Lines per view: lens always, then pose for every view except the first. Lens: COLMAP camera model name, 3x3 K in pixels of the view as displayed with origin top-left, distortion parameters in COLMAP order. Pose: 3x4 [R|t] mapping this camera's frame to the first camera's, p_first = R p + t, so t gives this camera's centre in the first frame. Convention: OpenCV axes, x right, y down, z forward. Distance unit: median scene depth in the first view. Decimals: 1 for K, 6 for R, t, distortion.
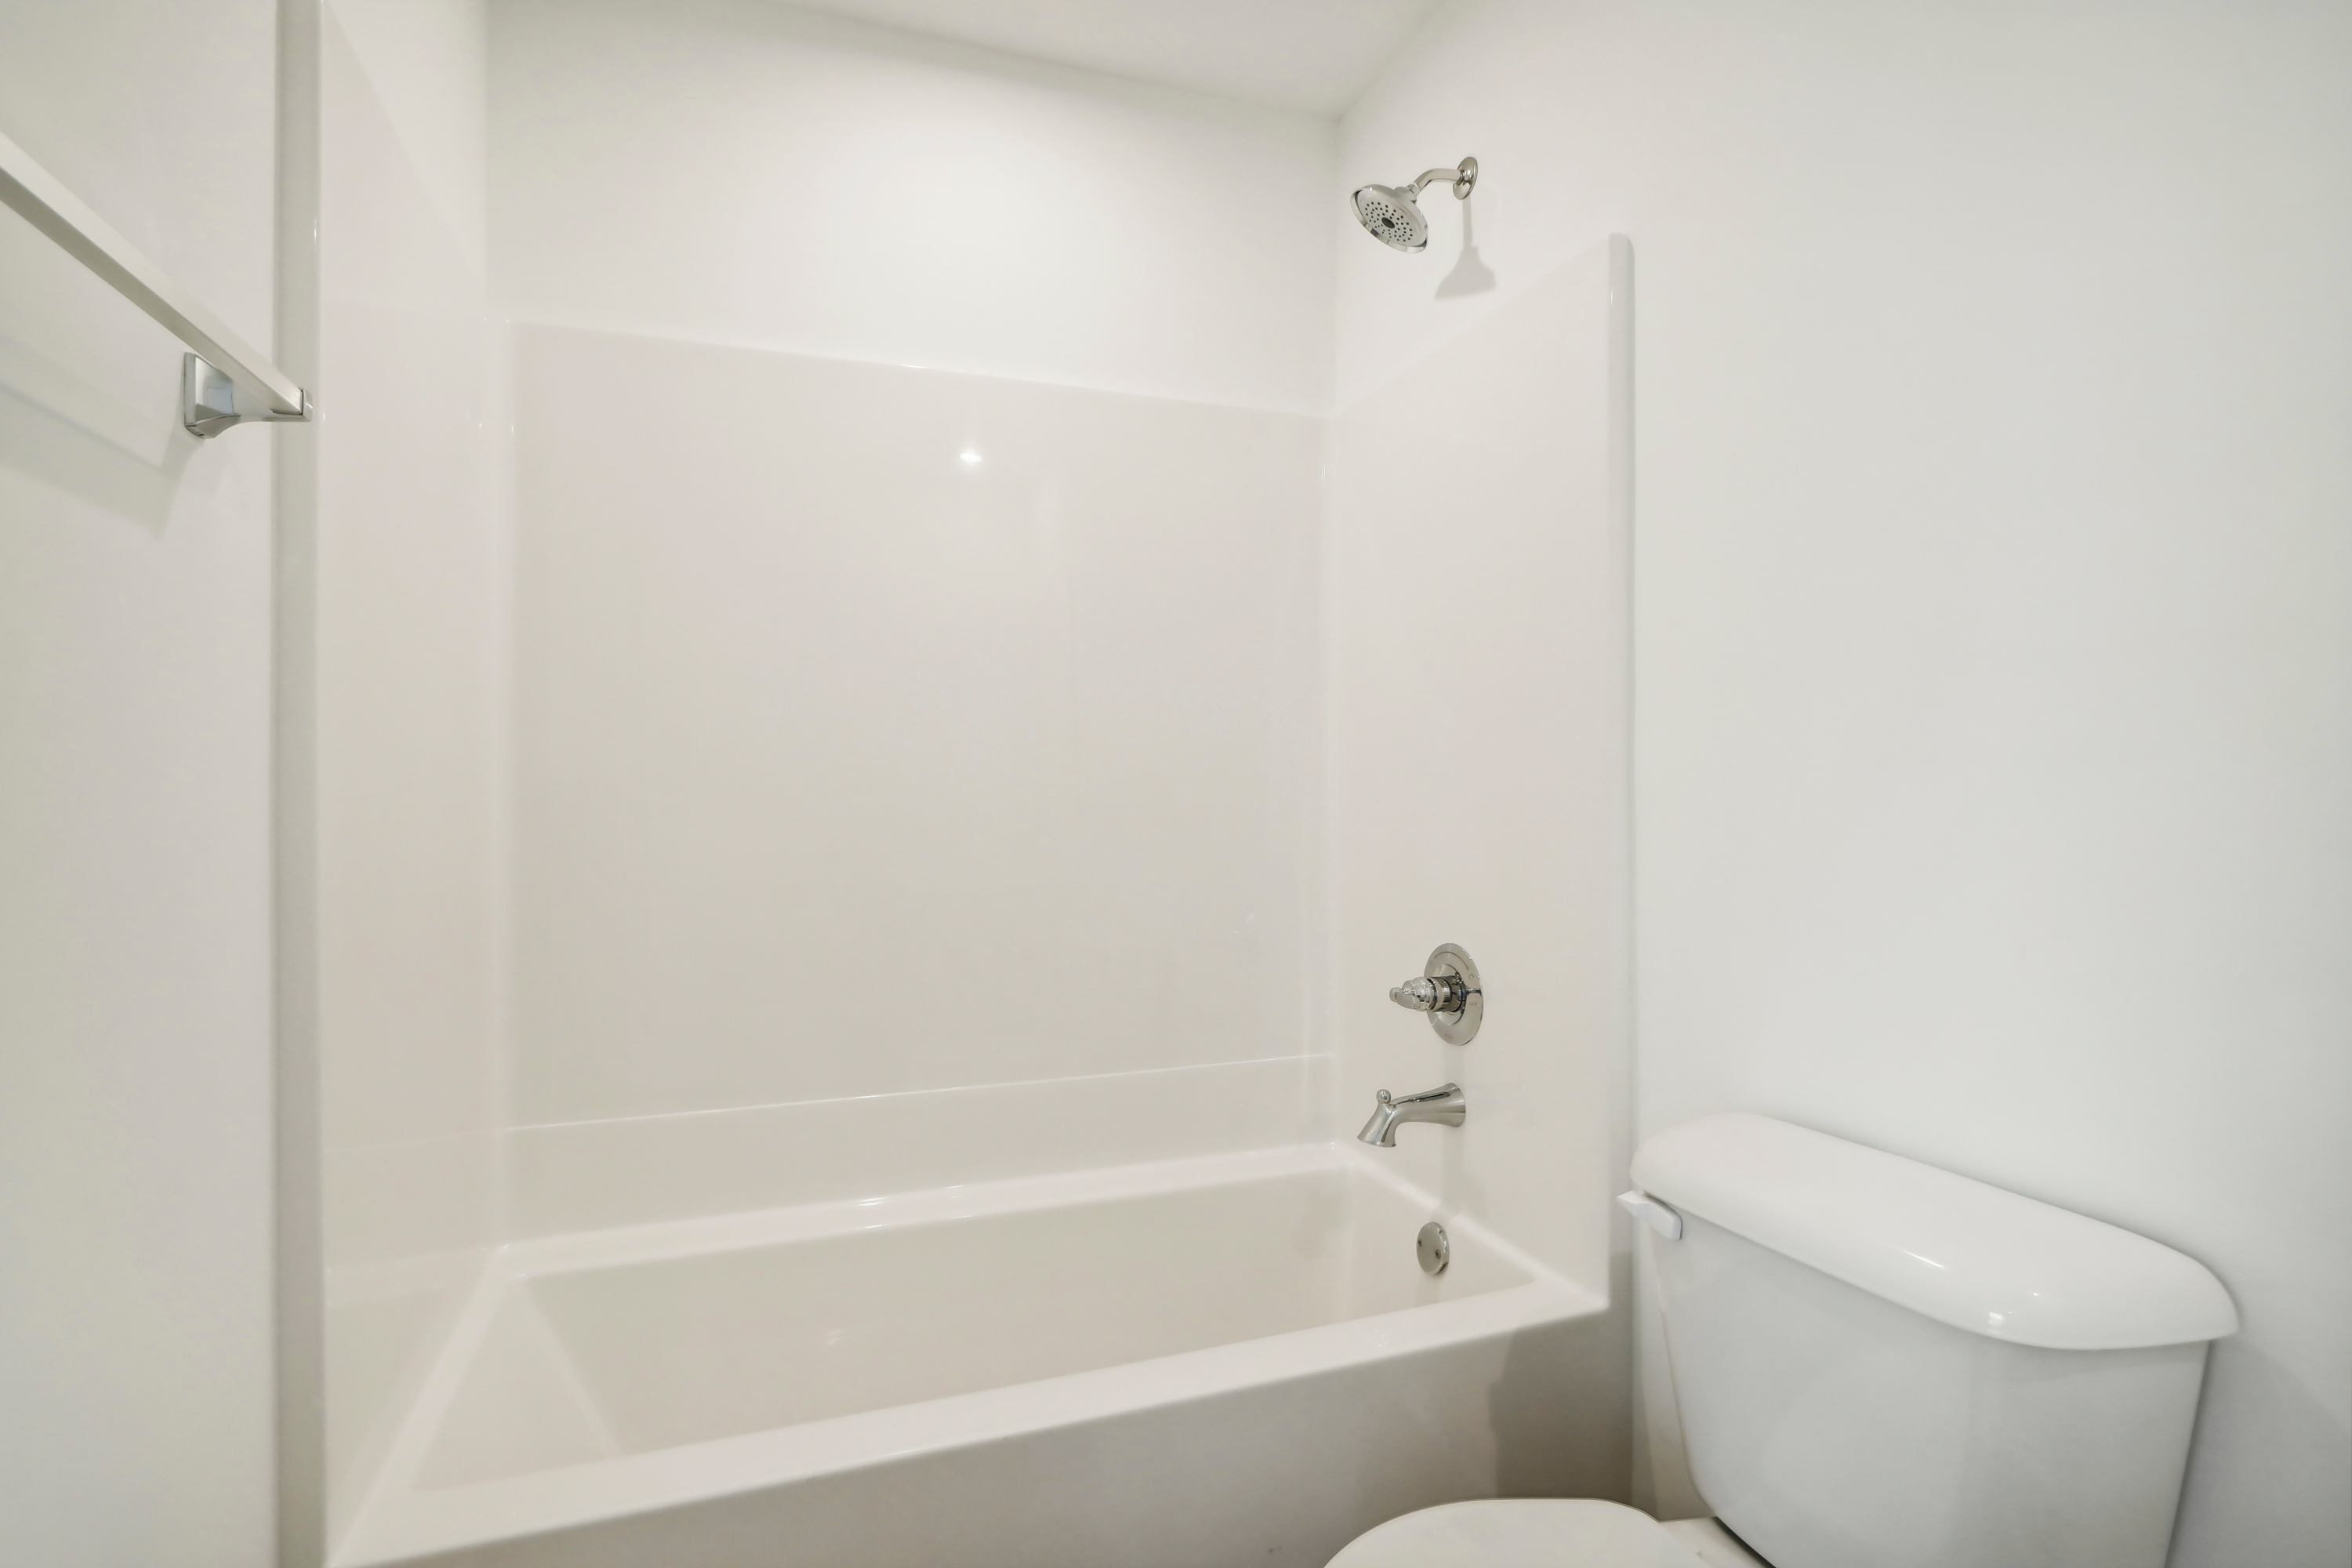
lens RADIAL K [[1122.8, 0, 1159.2], [0, 1122.8, 800.9], [0, 0, 1]] dist [0.001326, -0.000009]
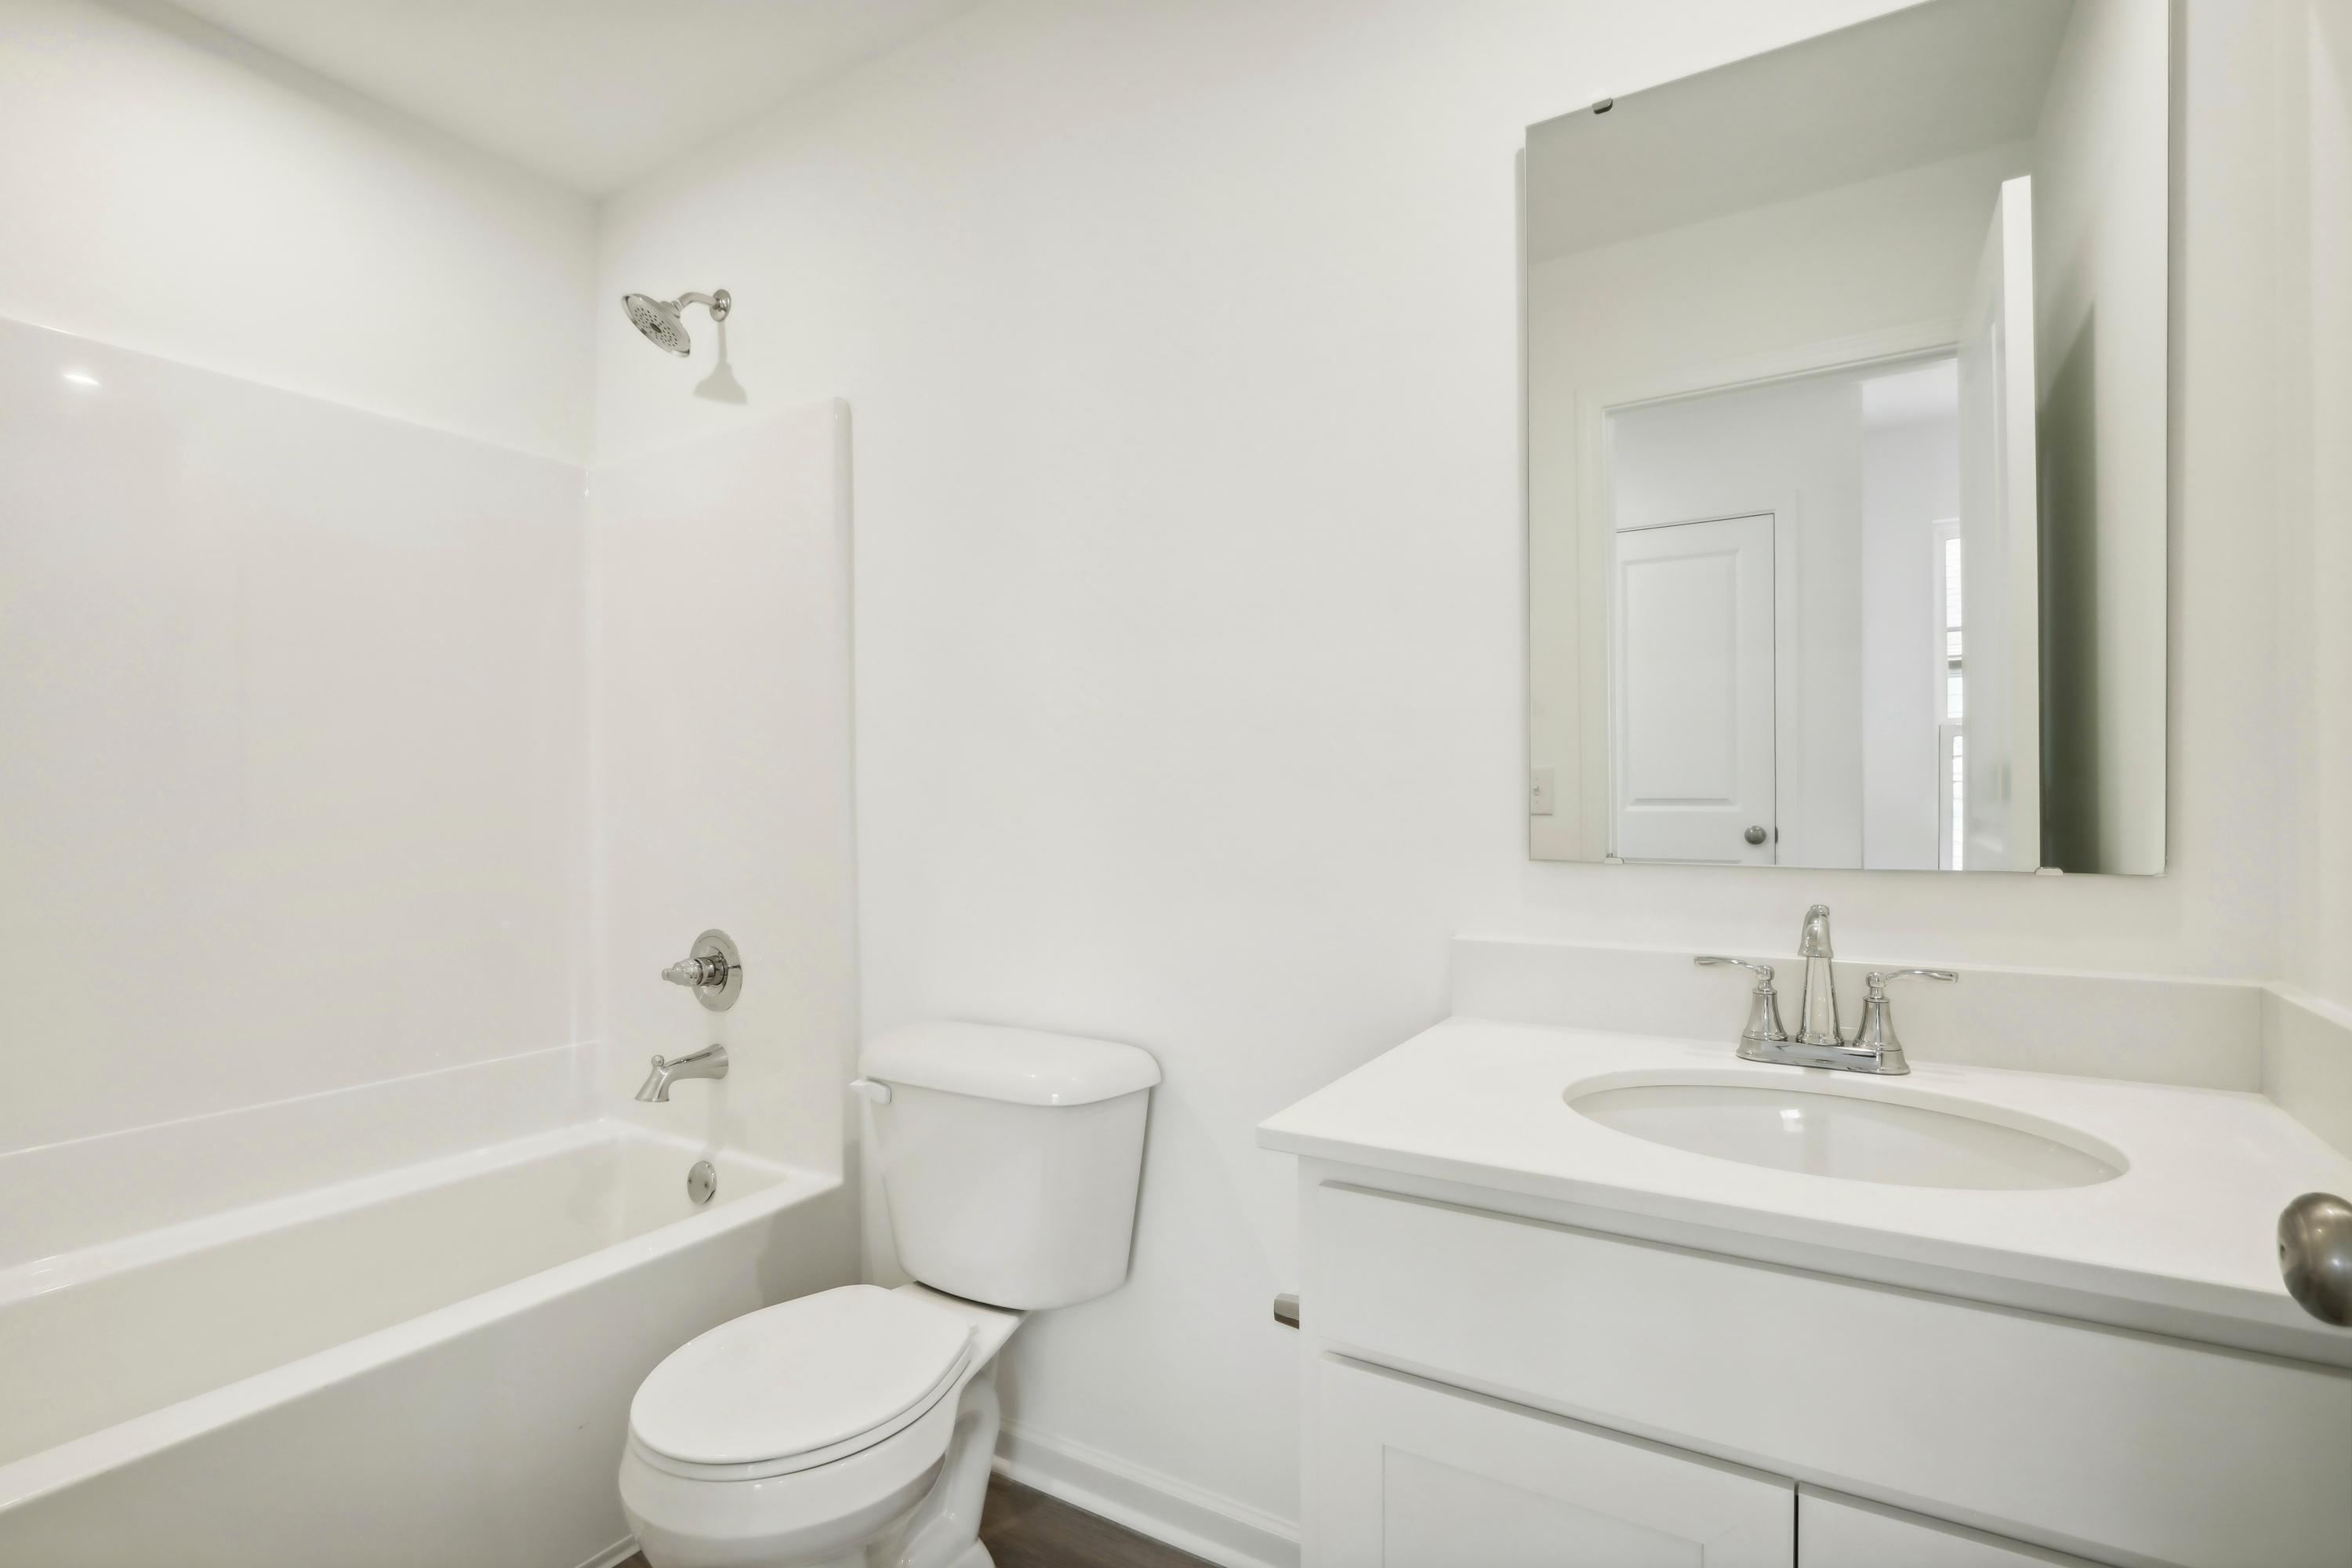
lens RADIAL K [[1122.8, 0, 1175.7], [0, 1122.8, 808.8], [0, 0, 1]] dist [0.001326, -0.000009]
pose [[0.779344, -0.006982, 0.626558, -0.113793], [0.011954, 0.999922, -0.003727, 0.007828], [-0.626482, 0.010395, 0.779366, -0.267465]]
